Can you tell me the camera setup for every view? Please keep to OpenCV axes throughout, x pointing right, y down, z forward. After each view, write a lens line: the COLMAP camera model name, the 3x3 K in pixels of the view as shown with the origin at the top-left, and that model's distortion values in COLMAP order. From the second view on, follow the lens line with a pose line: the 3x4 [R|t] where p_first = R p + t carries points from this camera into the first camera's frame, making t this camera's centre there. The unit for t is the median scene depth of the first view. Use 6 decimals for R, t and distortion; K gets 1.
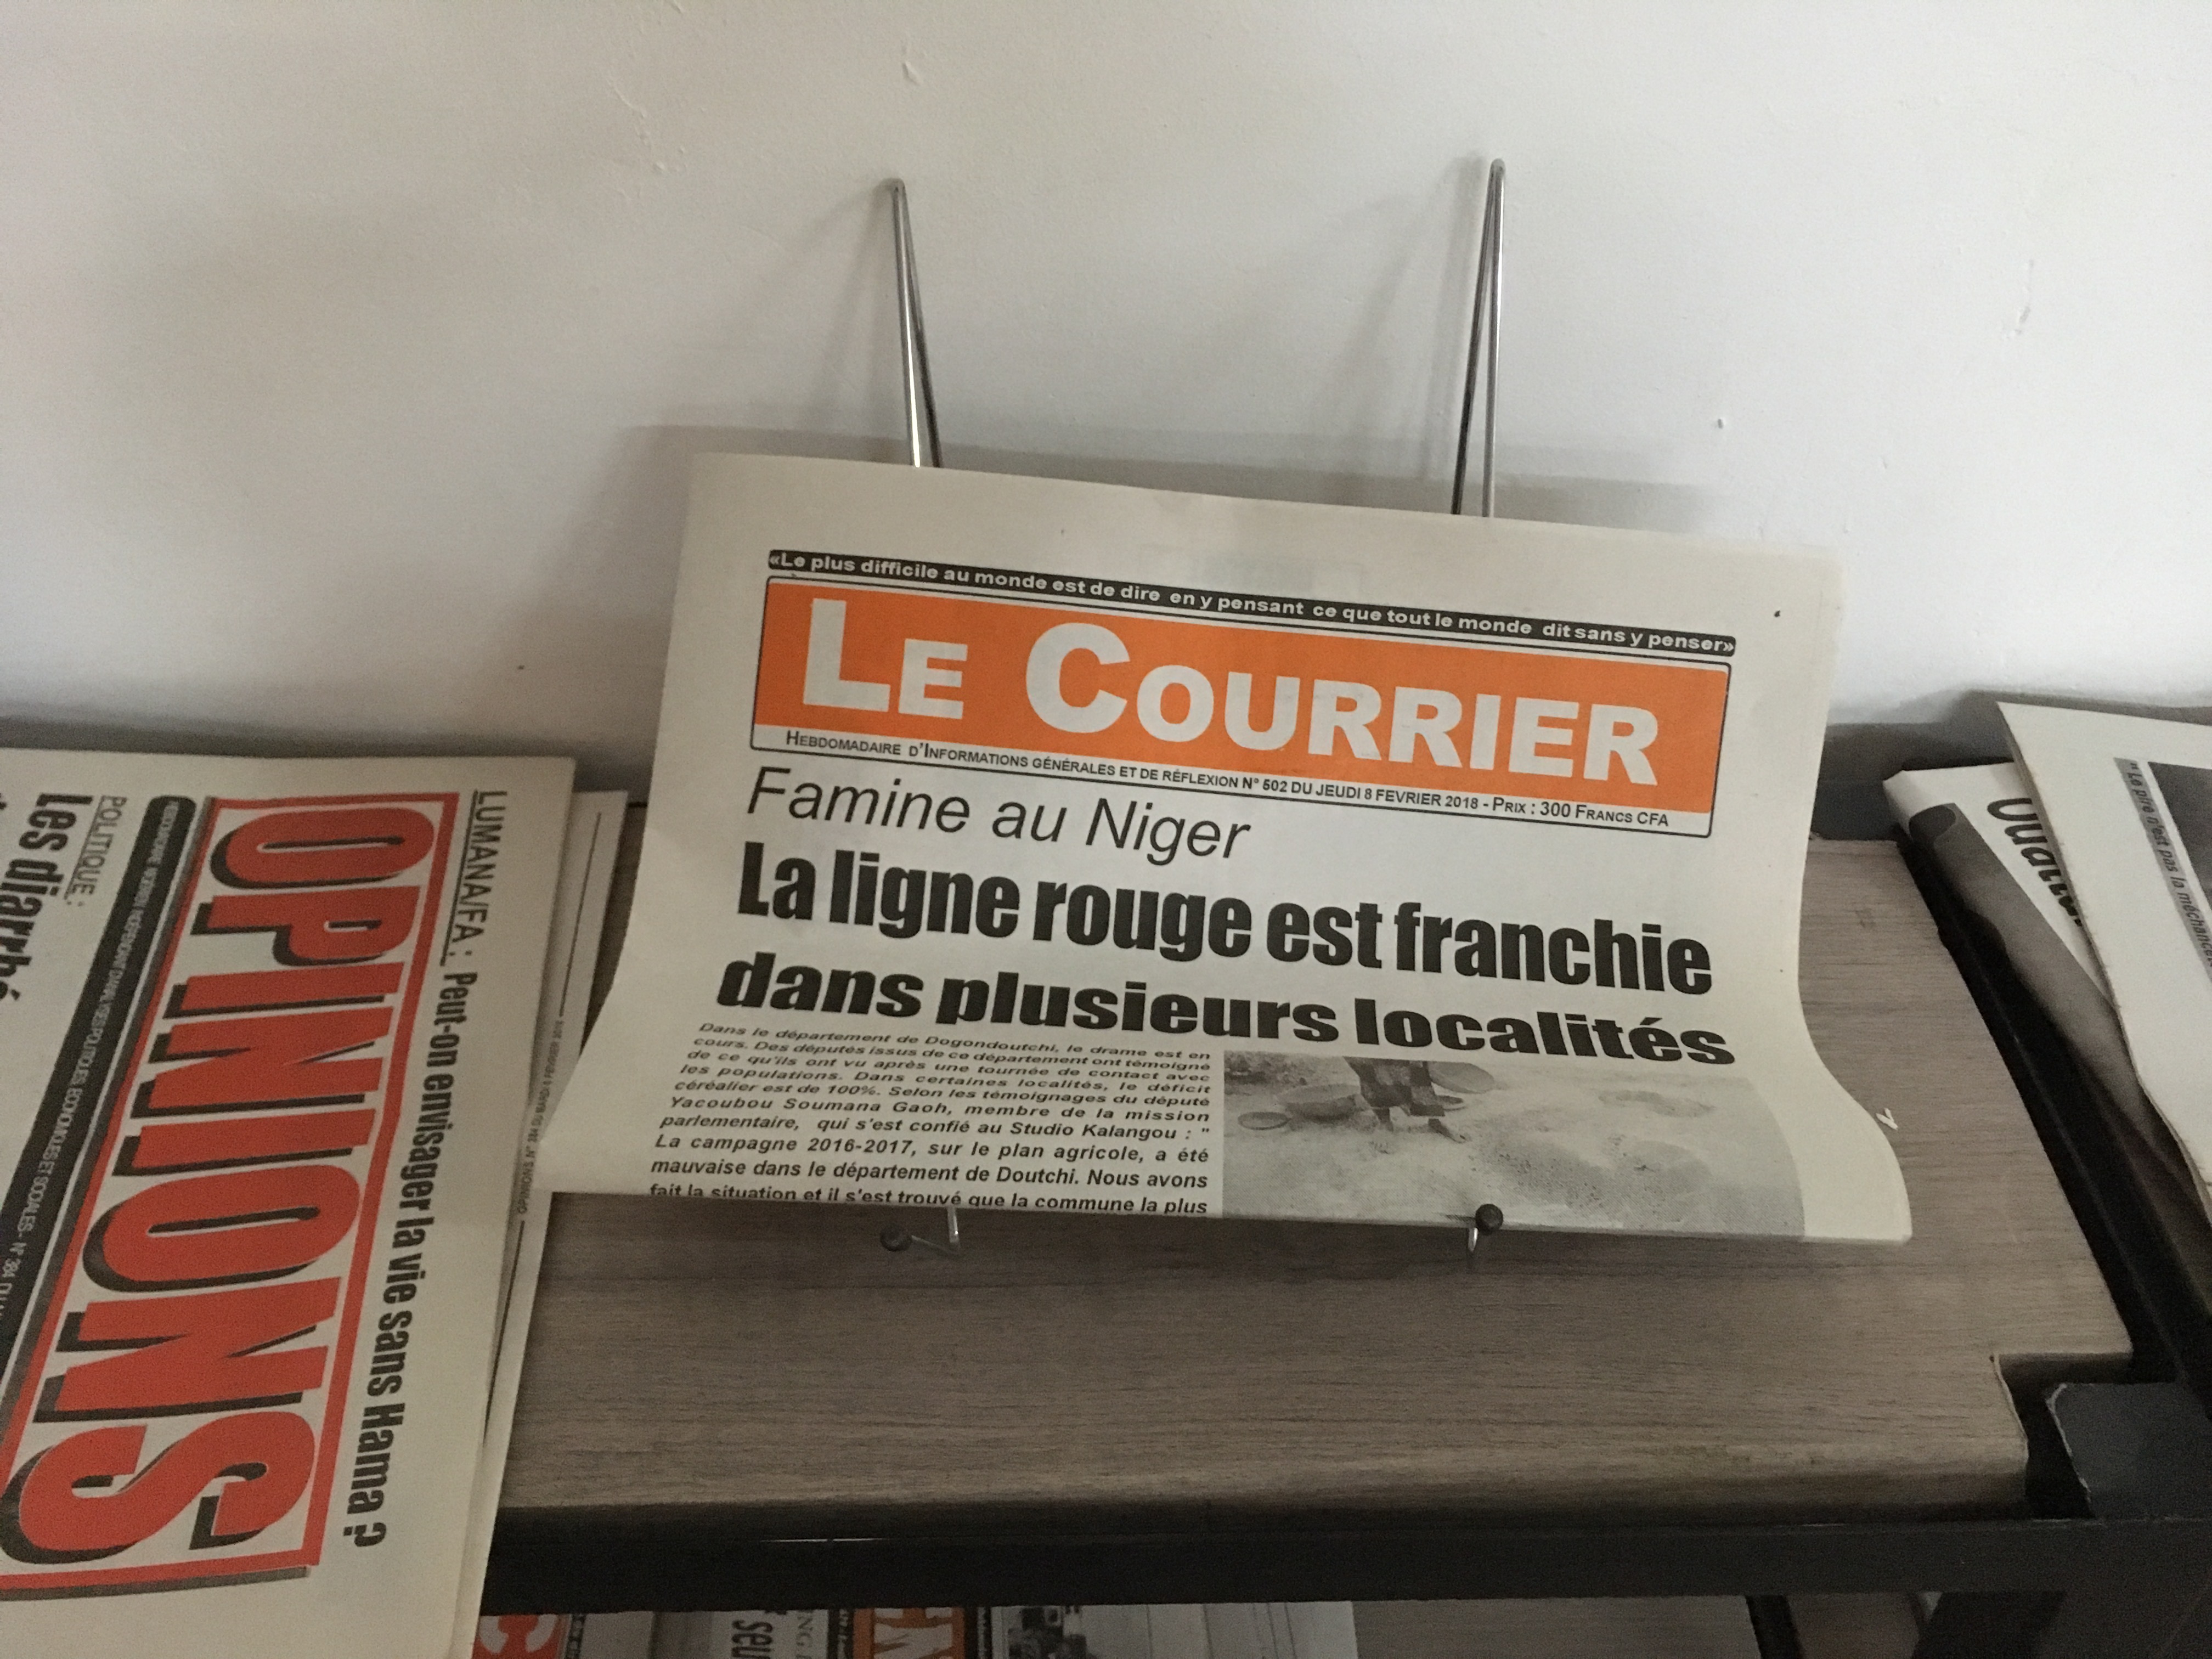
lens RADIAL K [[1888.9, 0, 1111.9], [0, 1888.9, 819.9], [0, 0, 1]] dist [0.062371, -0.086934]
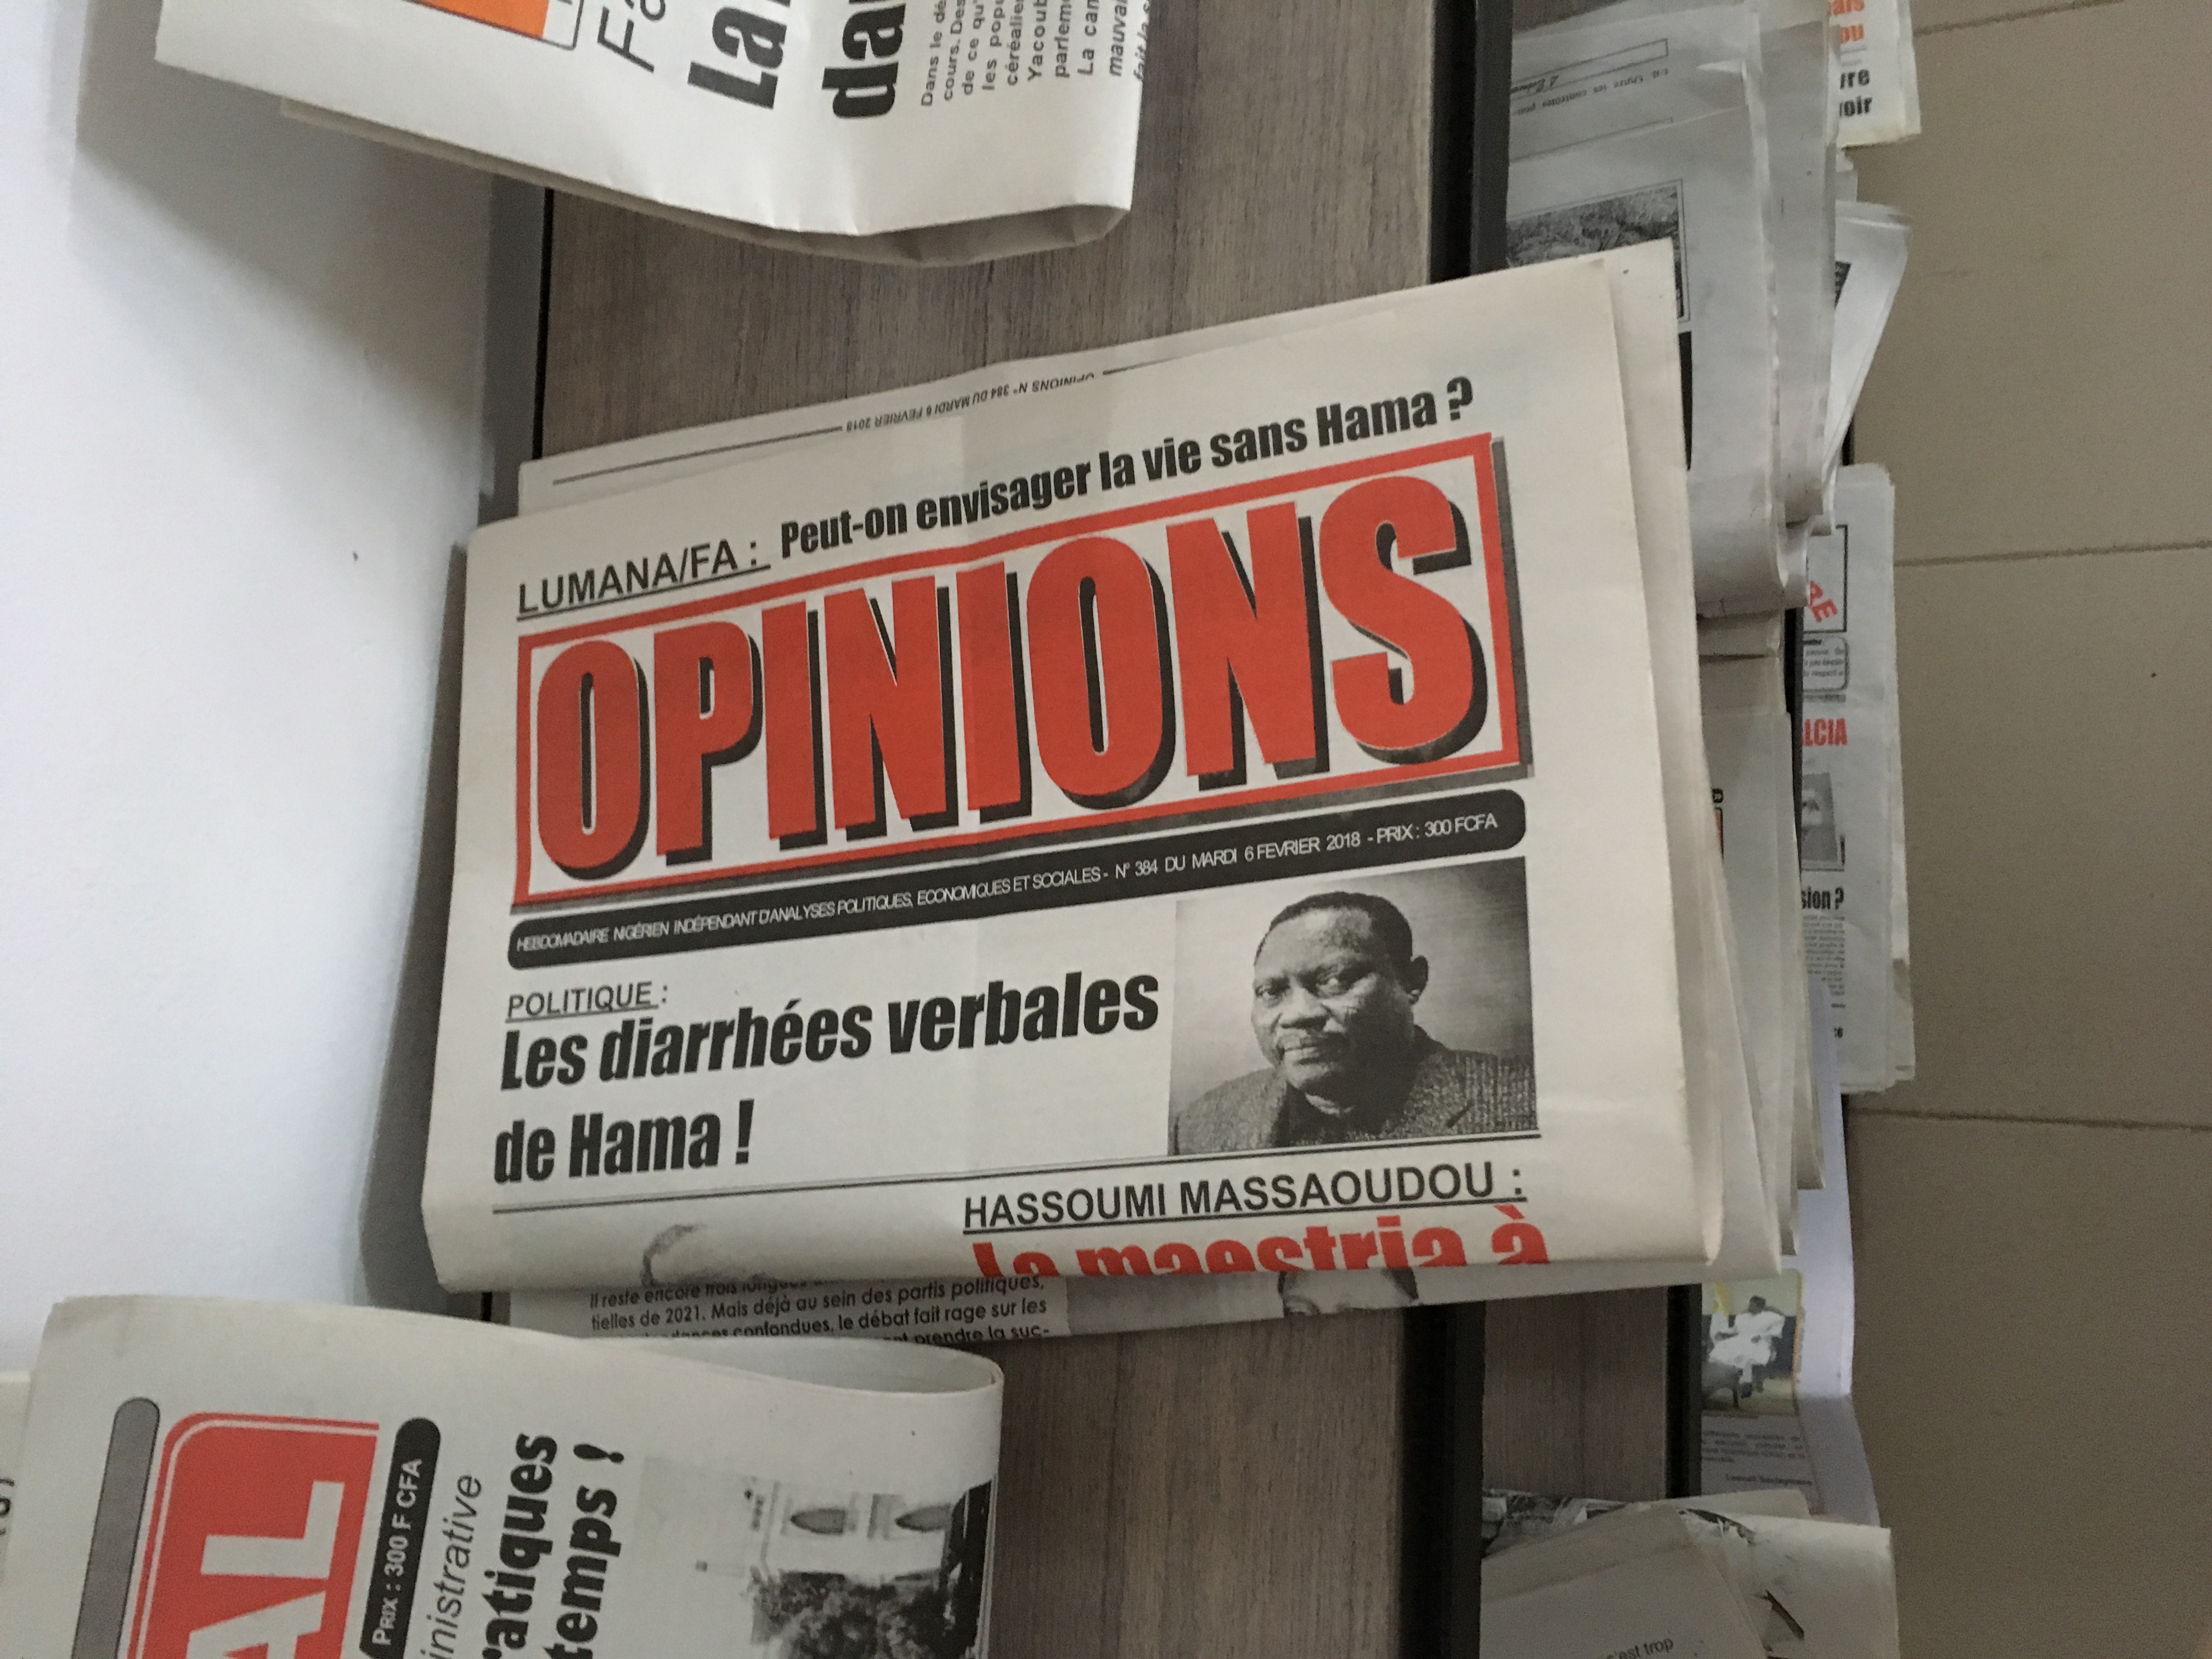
lens RADIAL K [[1888.9, 0, 1116.6], [0, 1888.9, 833.7], [0, 0, 1]] dist [0.062371, -0.086934]
pose [[0.047421, -0.995117, 0.086559, -0.589468], [0.902292, 0.079850, 0.423666, -0.148621], [-0.428509, 0.058011, 0.901673, 0.177327]]
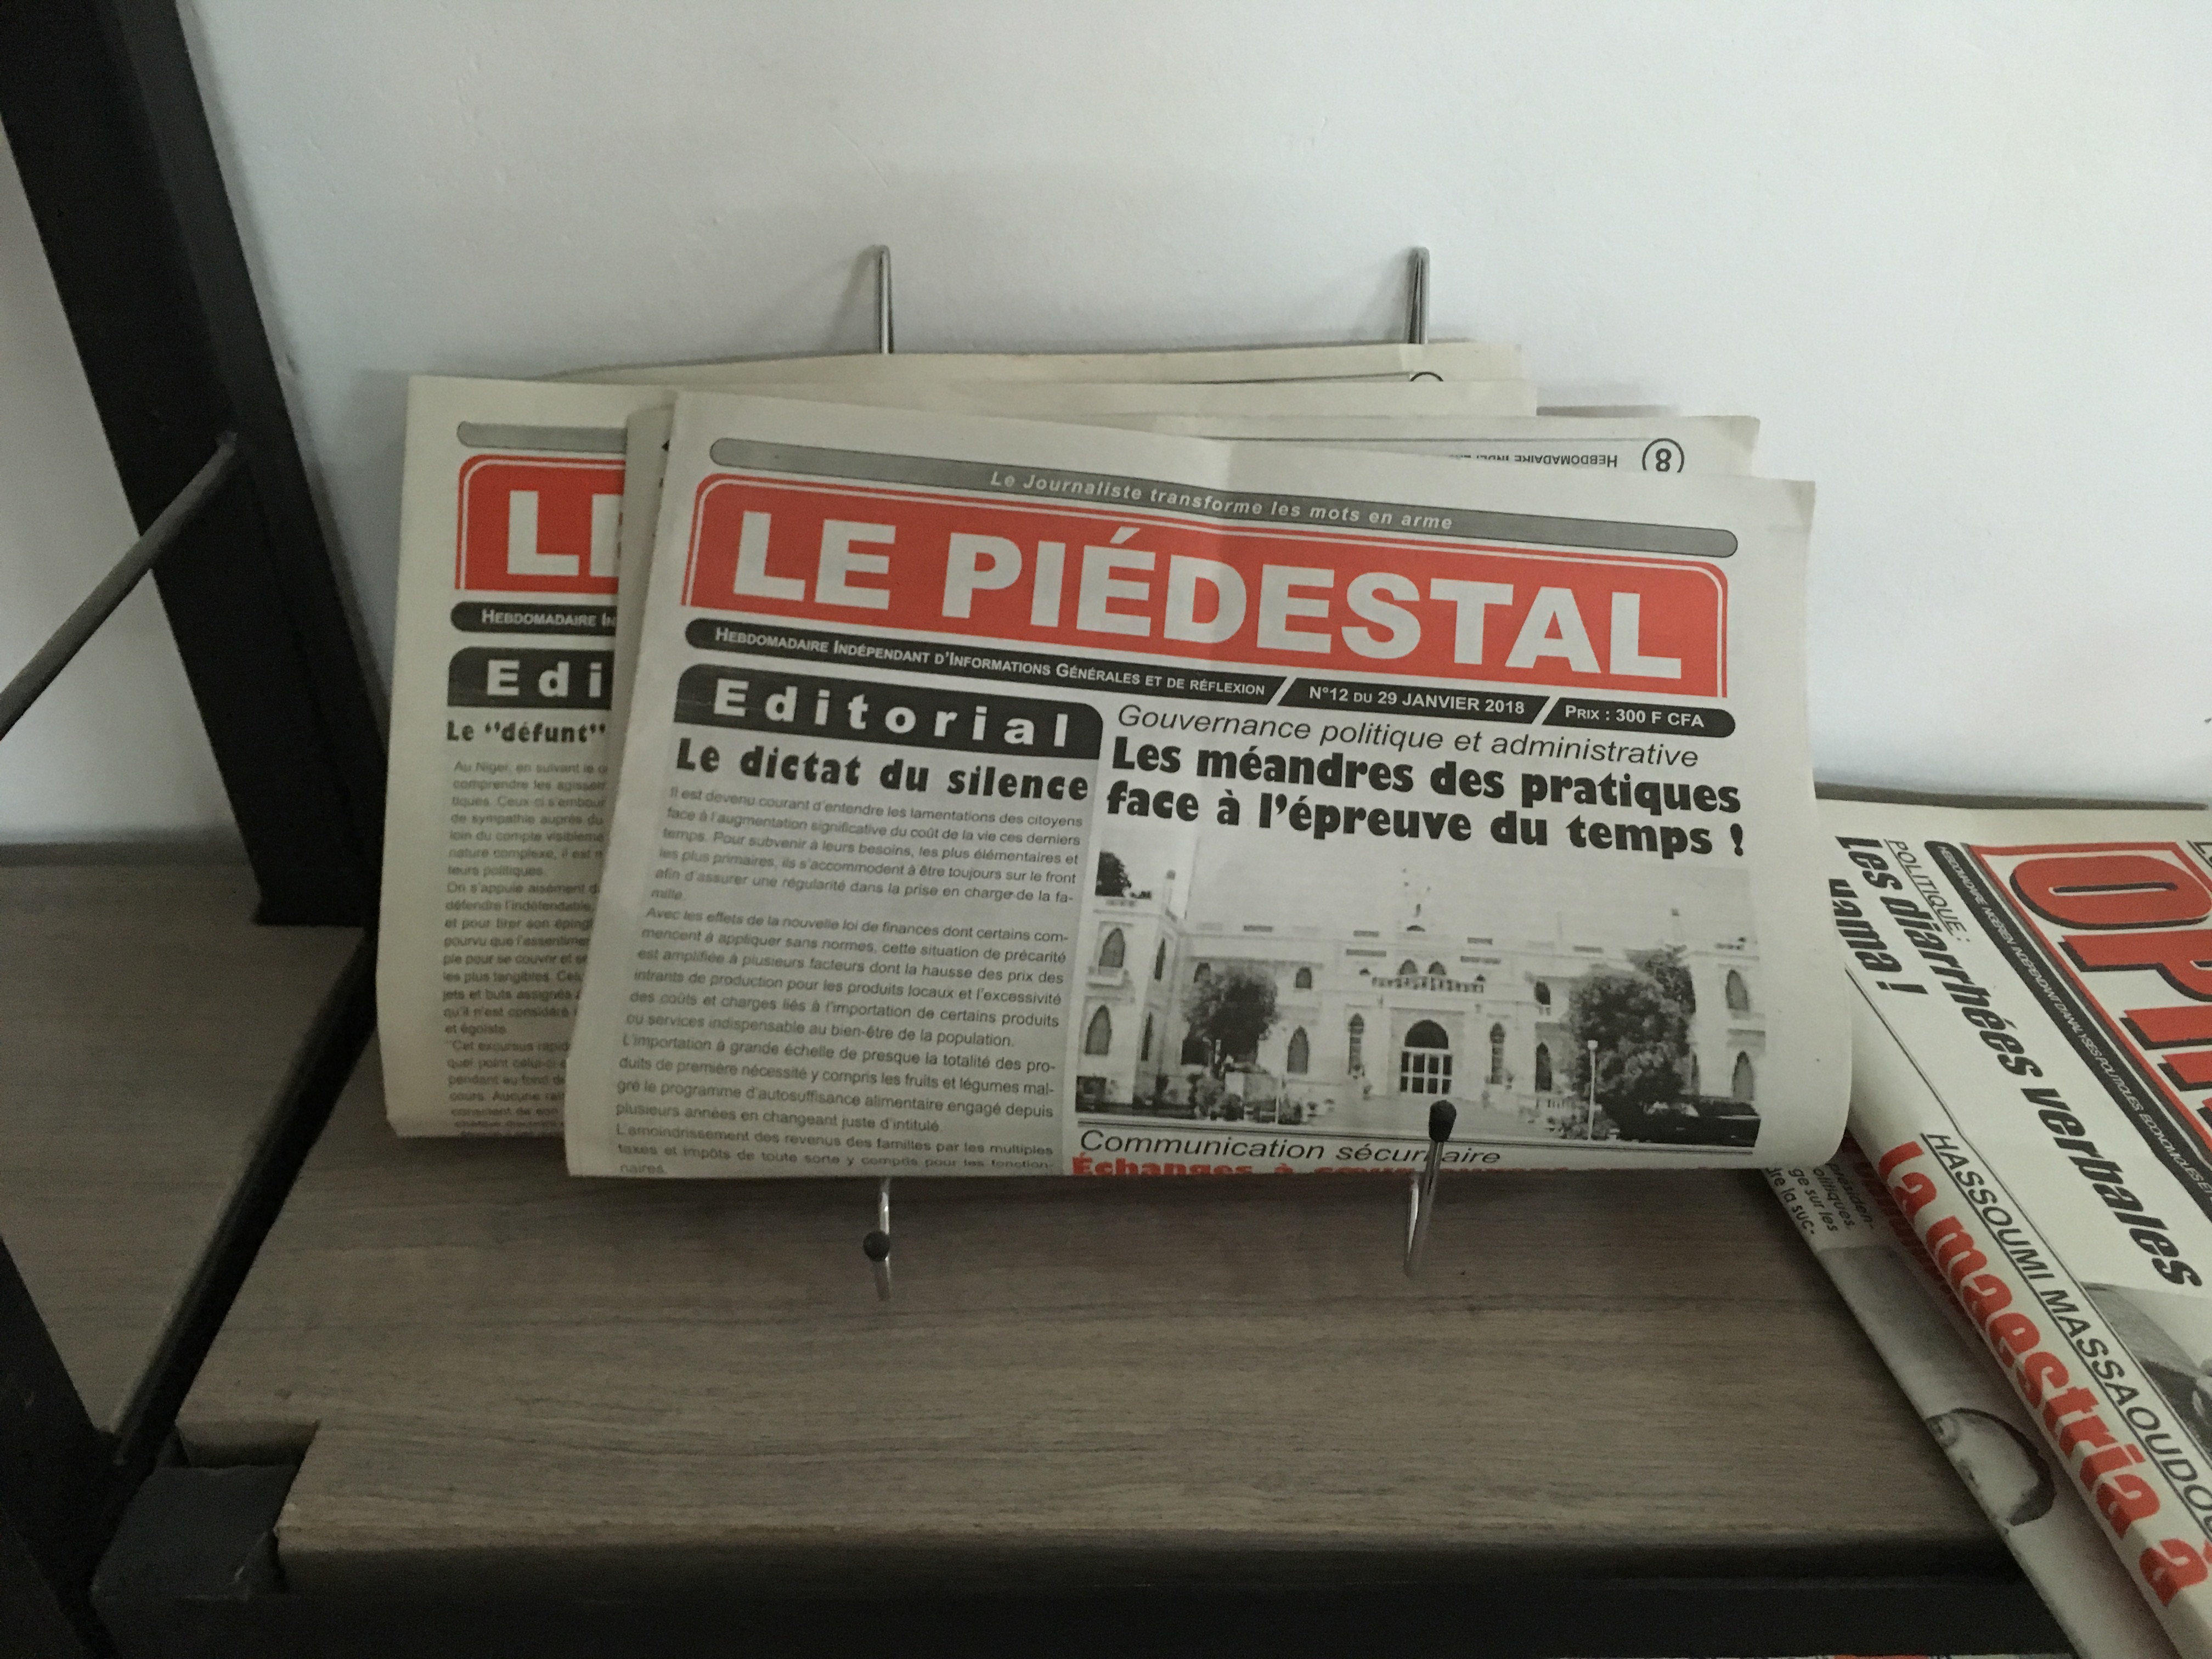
lens RADIAL K [[1888.9, 0, 1109.2], [0, 1888.9, 827.3], [0, 0, 1]] dist [0.062371, -0.086934]
pose [[0.999987, 0.004777, -0.001740, -1.089698], [-0.004908, 0.996380, -0.084872, 0.079591], [0.001328, 0.084880, 0.996390, -0.002893]]
